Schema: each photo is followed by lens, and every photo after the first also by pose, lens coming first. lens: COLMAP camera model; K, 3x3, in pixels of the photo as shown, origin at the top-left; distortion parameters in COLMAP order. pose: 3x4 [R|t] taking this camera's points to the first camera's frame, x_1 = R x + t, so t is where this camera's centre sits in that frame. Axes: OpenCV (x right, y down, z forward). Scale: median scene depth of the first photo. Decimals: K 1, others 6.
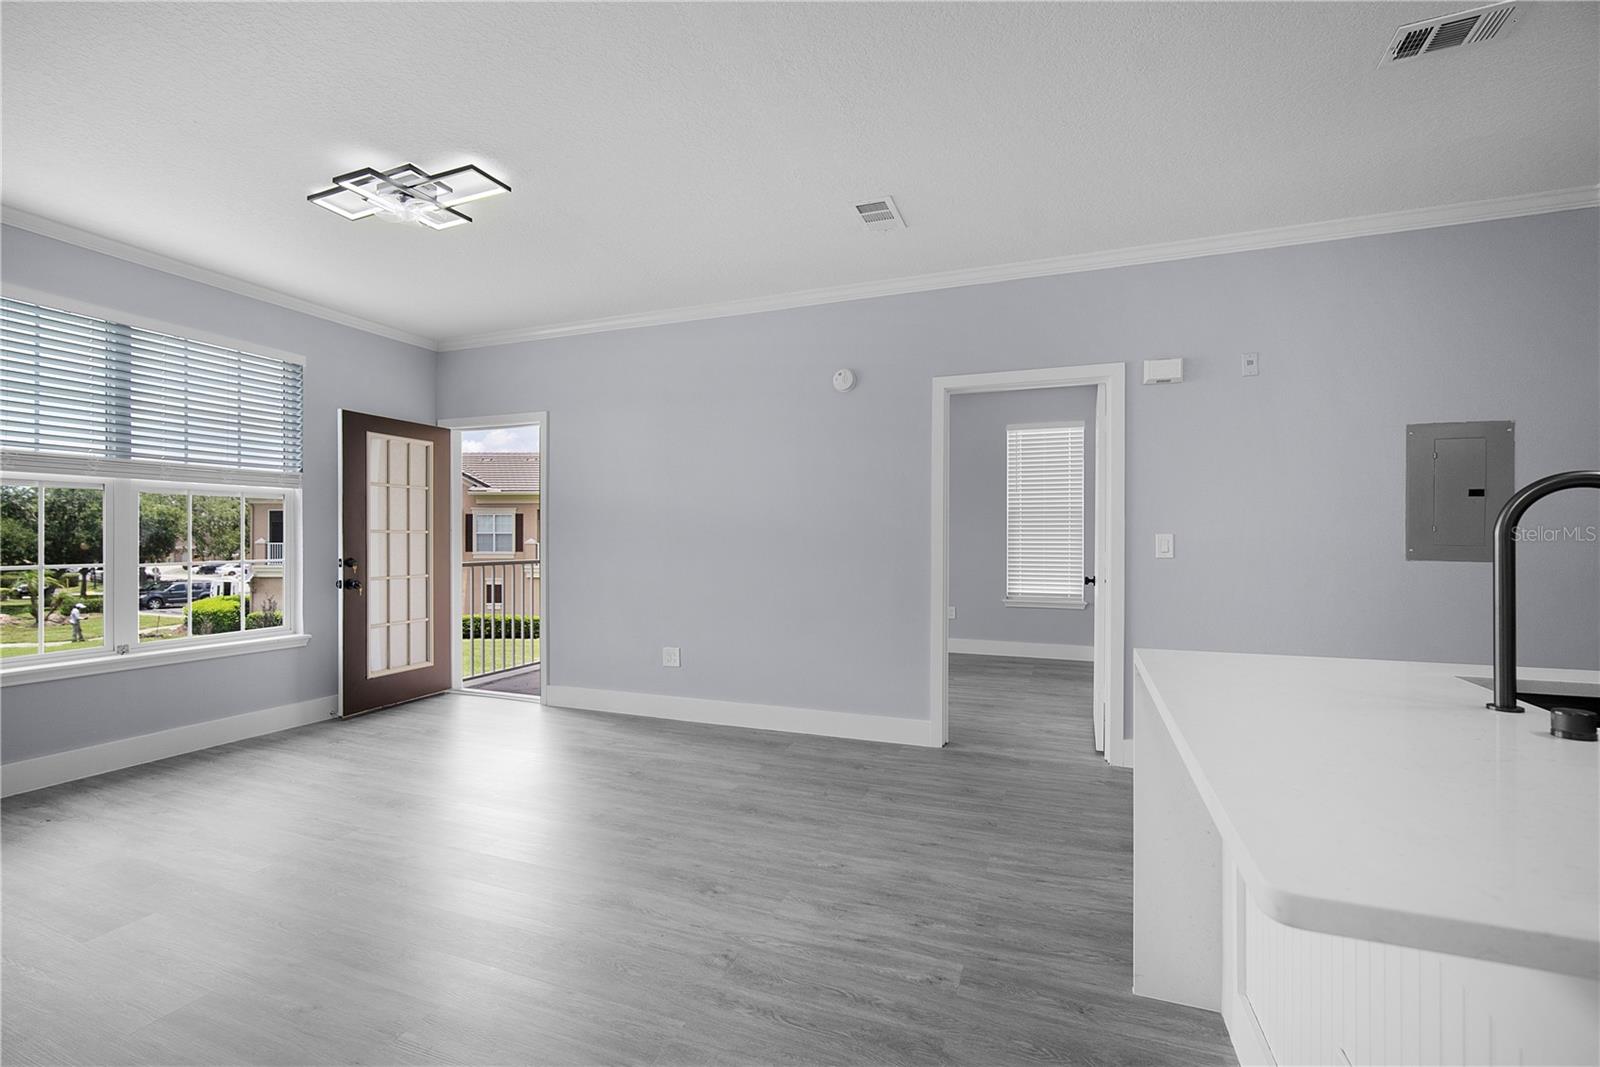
lens RADIAL K [[707.2, 0, 790.0], [0, 707.2, 538.6], [0, 0, 1]] dist [-0.009202, 0.000784]
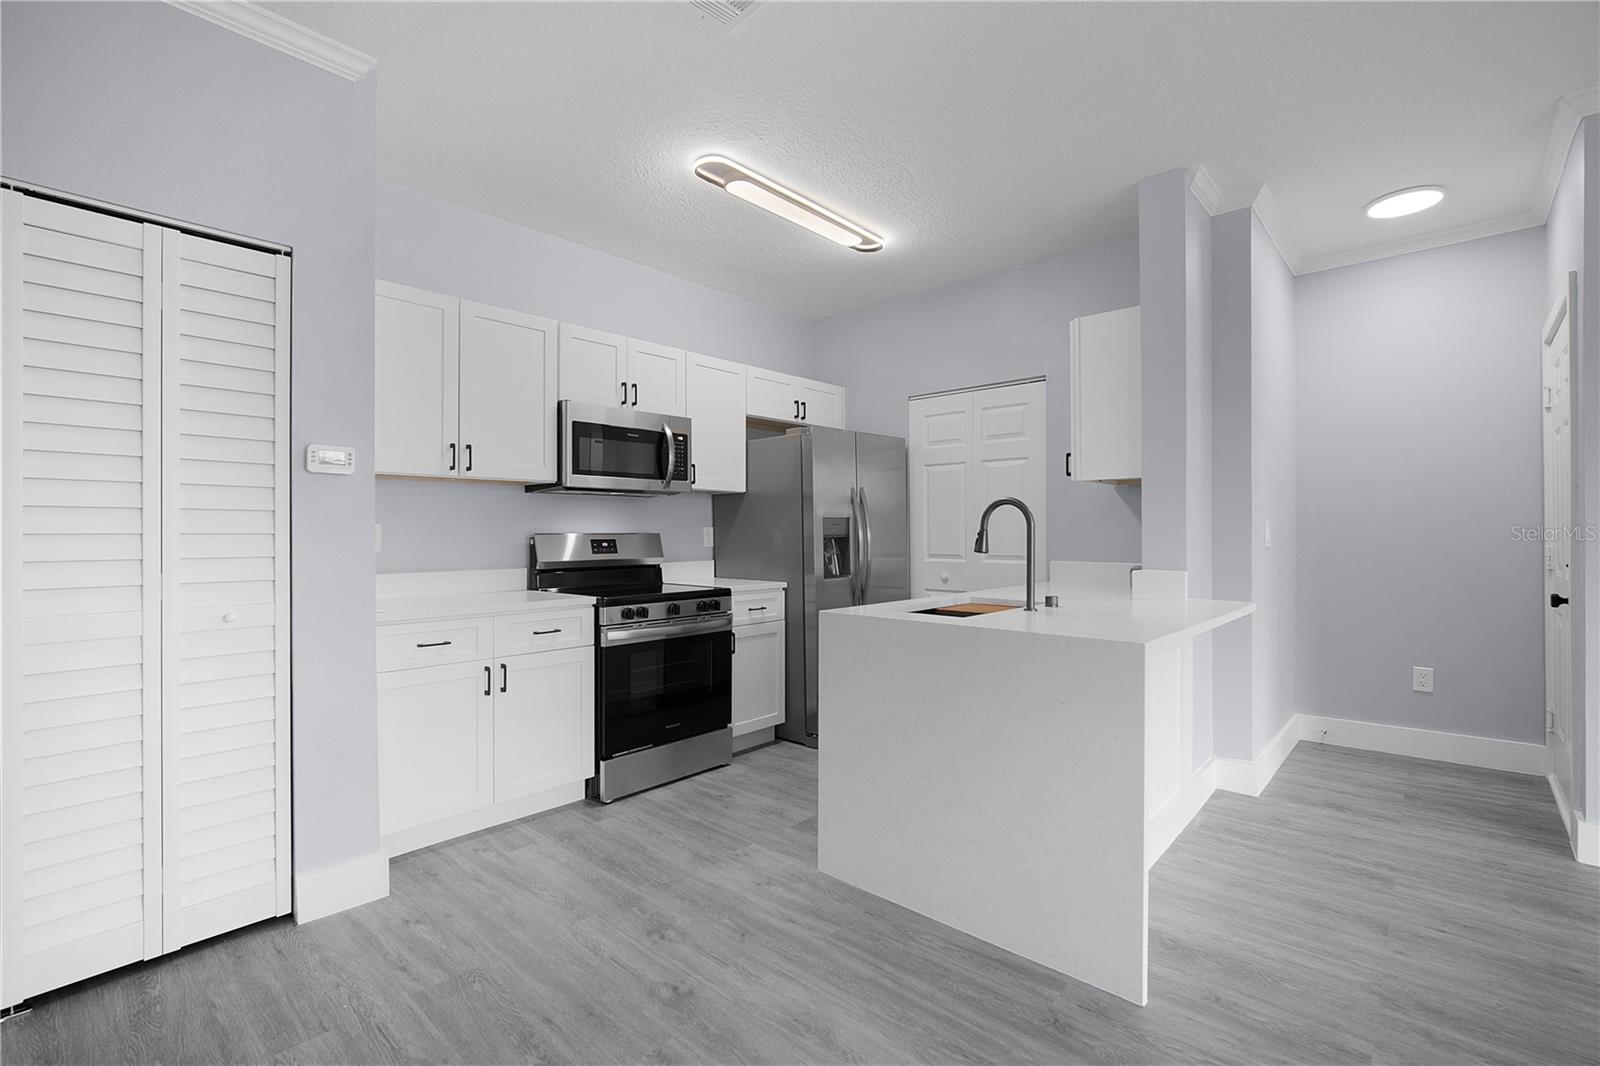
lens RADIAL K [[715.4, 0, 782.8], [0, 715.4, 530.3], [0, 0, 1]] dist [-0.009469, 0.000710]
pose [[-0.929779, 0.002466, 0.368109, 0.302860], [0.001903, 0.999996, -0.001894, 0.003591], [-0.368112, -0.001061, -0.929781, 1.065911]]
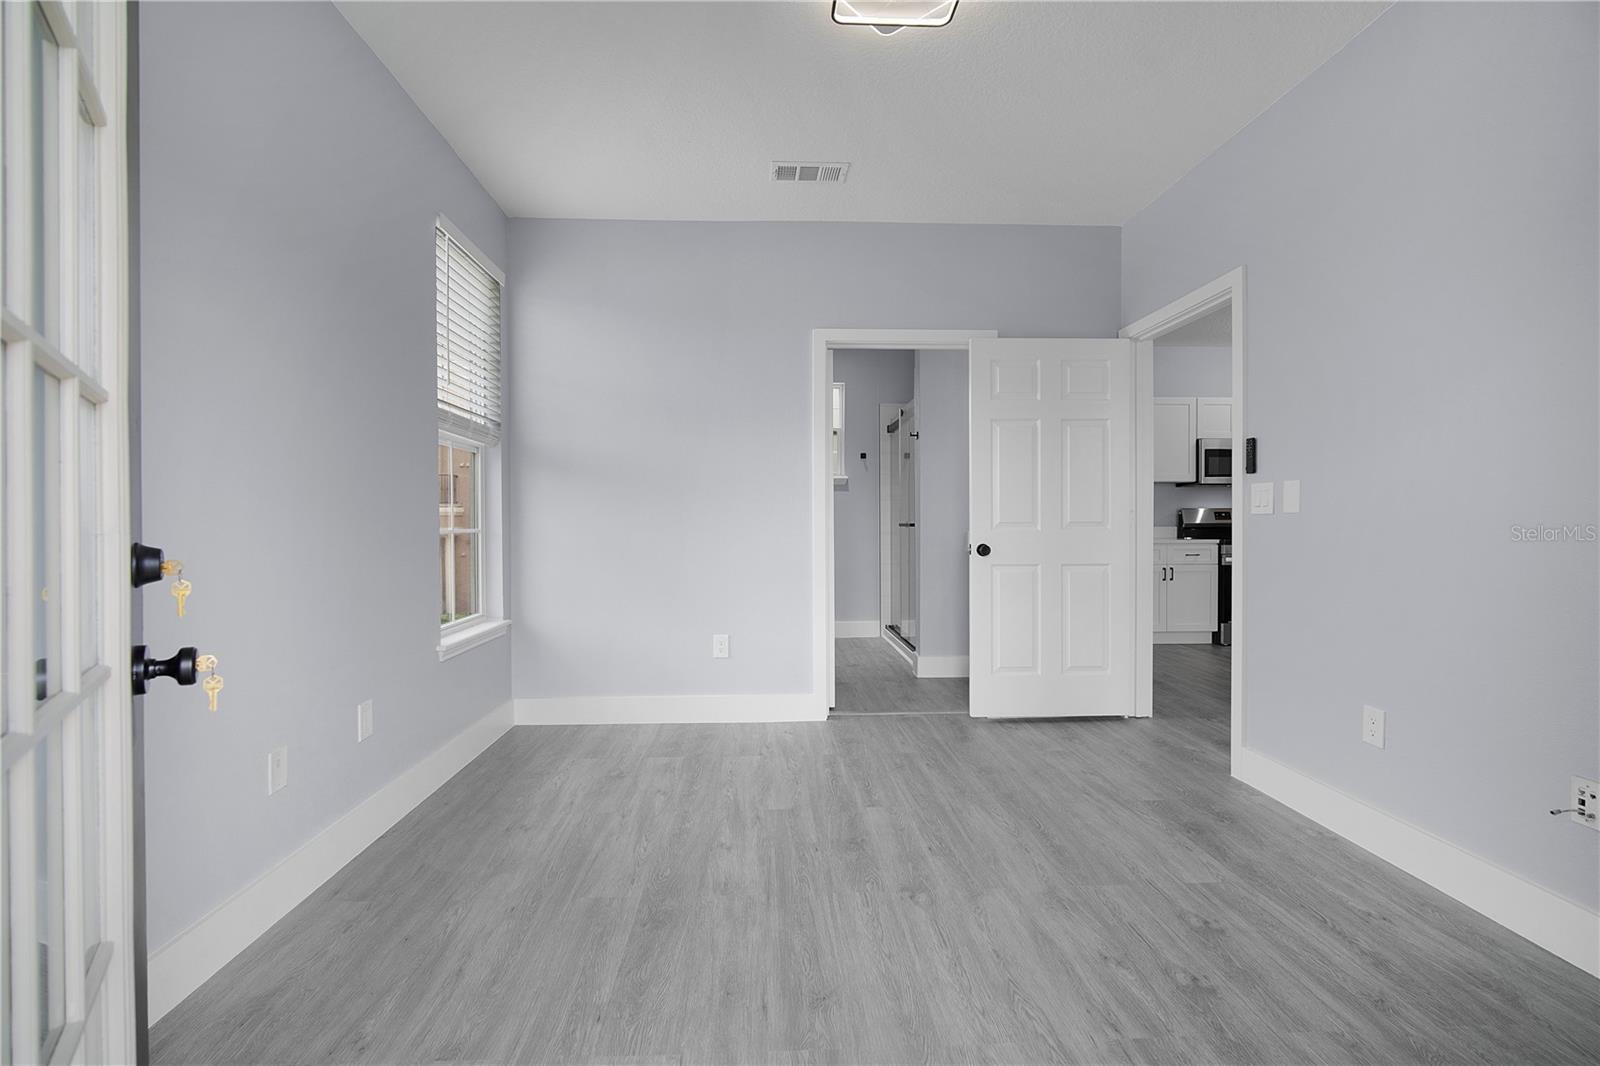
lens RADIAL K [[715.4, 0, 782.8], [0, 715.4, 530.3], [0, 0, 1]] dist [-0.009469, 0.000710]
pose [[-0.399748, -0.012275, 0.916543, -0.297906], [0.006141, 0.999852, 0.016069, 0.025892], [-0.916605, 0.012052, -0.399613, 1.959281]]
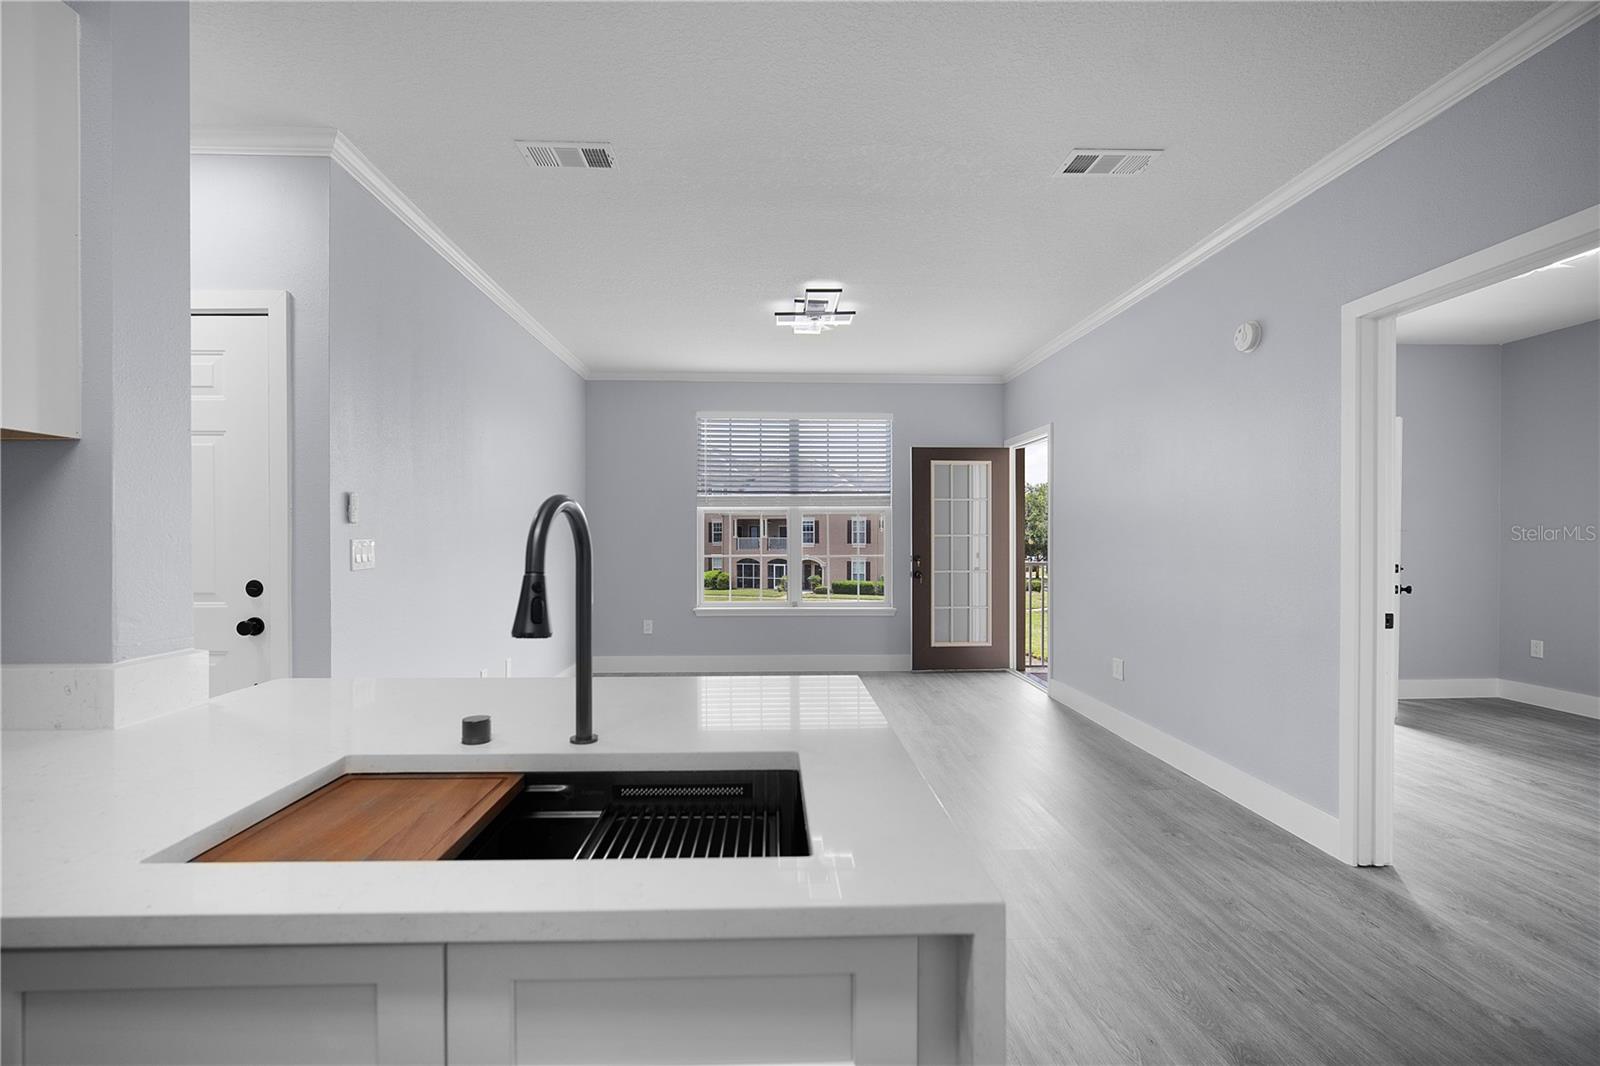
lens RADIAL K [[707.2, 0, 790.0], [0, 707.2, 538.1], [0, 0, 1]] dist [-0.009202, 0.000784]
pose [[0.397411, 0.003215, -0.917635, 0.671024], [0.000139, 0.999994, 0.003564, -0.013571], [0.917641, -0.001544, 0.397408, 0.288810]]
